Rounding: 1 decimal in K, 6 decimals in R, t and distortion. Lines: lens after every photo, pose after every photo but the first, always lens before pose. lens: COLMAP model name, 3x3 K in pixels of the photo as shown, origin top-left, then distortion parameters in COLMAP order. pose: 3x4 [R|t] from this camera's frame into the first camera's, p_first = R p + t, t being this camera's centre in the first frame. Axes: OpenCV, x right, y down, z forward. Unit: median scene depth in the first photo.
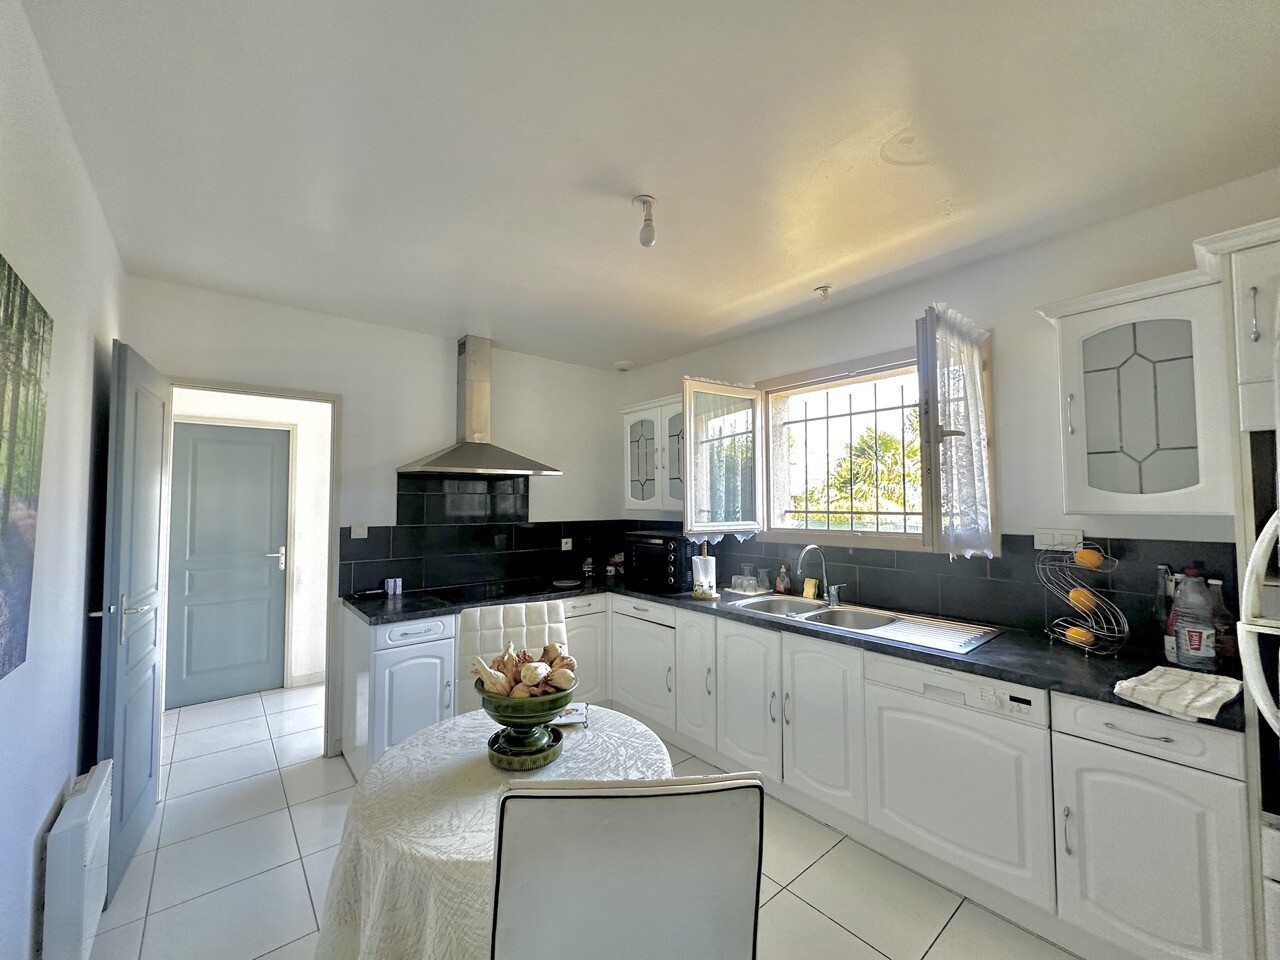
lens RADIAL K [[511.8, 0, 644.0], [0, 511.8, 483.2], [0, 0, 1]] dist [-0.000866, 0.000030]
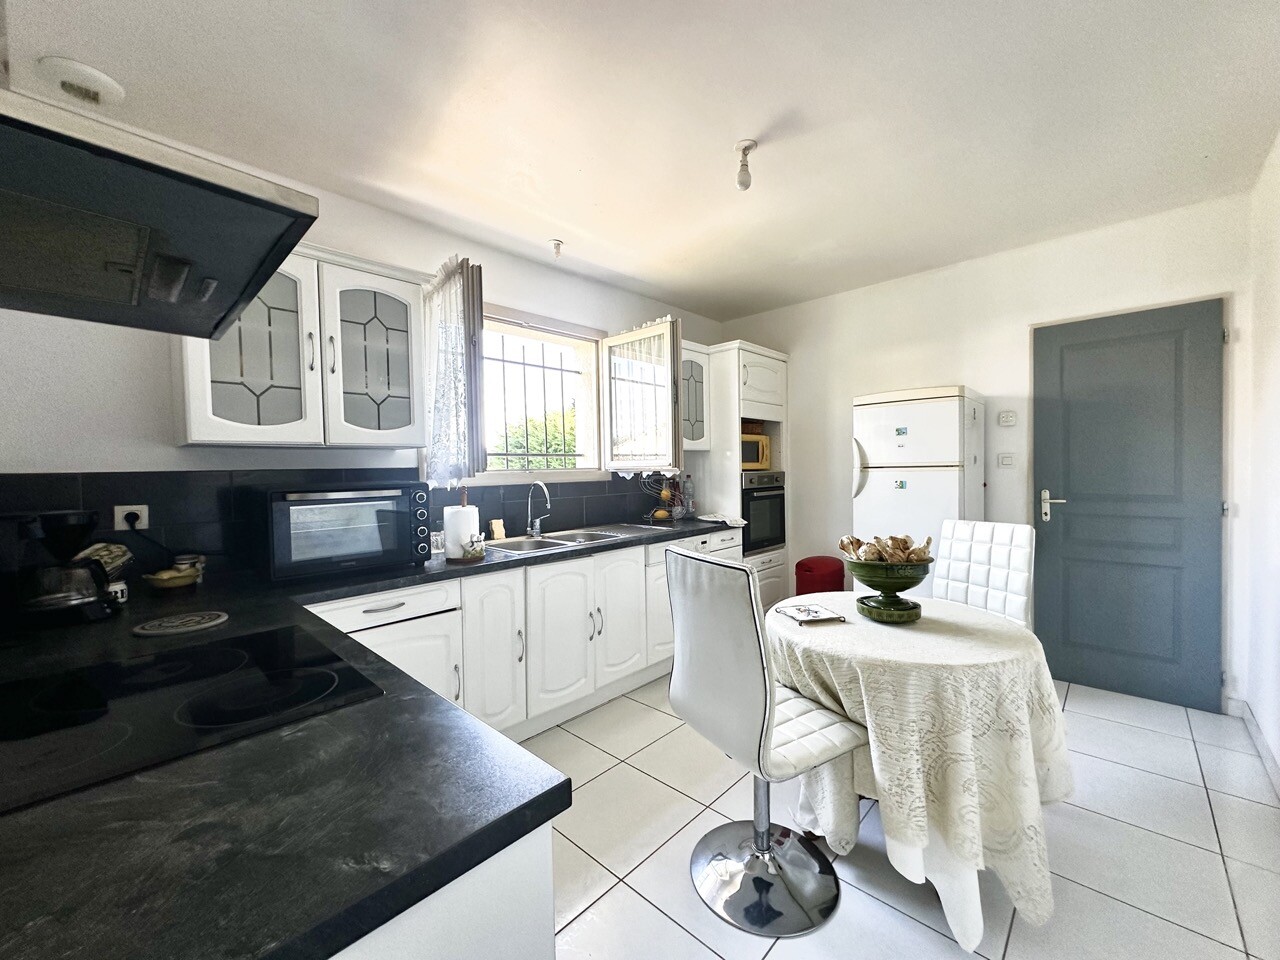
lens RADIAL K [[511.8, 0, 644.0], [0, 511.8, 483.2], [0, 0, 1]] dist [-0.000866, 0.000030]
pose [[-0.118306, -0.023451, 0.992700, -0.726625], [-0.016744, 0.999626, 0.021619, 0.097507], [-0.992836, -0.014064, -0.118655, 0.898903]]
